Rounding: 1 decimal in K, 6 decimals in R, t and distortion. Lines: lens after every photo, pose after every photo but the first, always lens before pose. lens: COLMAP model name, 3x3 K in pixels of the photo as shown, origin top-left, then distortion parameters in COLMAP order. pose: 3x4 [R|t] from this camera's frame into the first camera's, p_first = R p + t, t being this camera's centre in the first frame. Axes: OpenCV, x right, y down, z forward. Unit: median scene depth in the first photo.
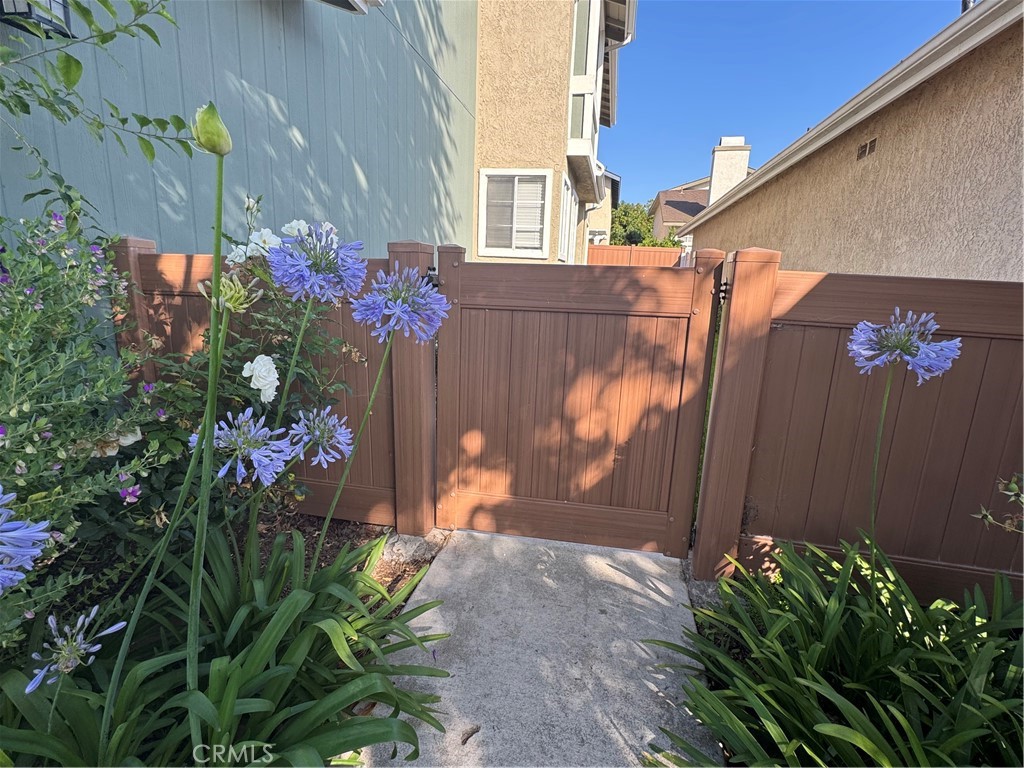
lens RADIAL K [[492.3, 0, 507.3], [0, 492.3, 378.2], [0, 0, 1]] dist [-0.000601, 0.000471]
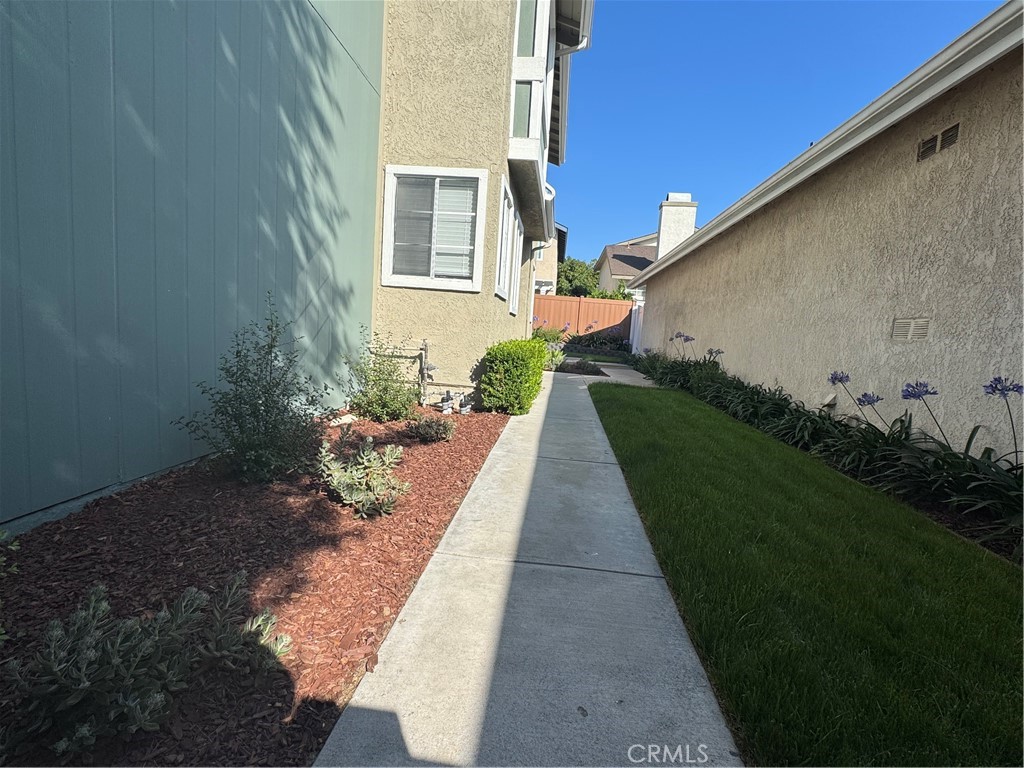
lens RADIAL K [[492.3, 0, 511.7], [0, 492.3, 386.0], [0, 0, 1]] dist [-0.000601, 0.000471]
pose [[0.992871, 0.016949, 0.117986, 0.041585], [-0.006152, 0.995806, -0.091288, -0.039132], [-0.119038, 0.089911, 0.988810, 0.273310]]
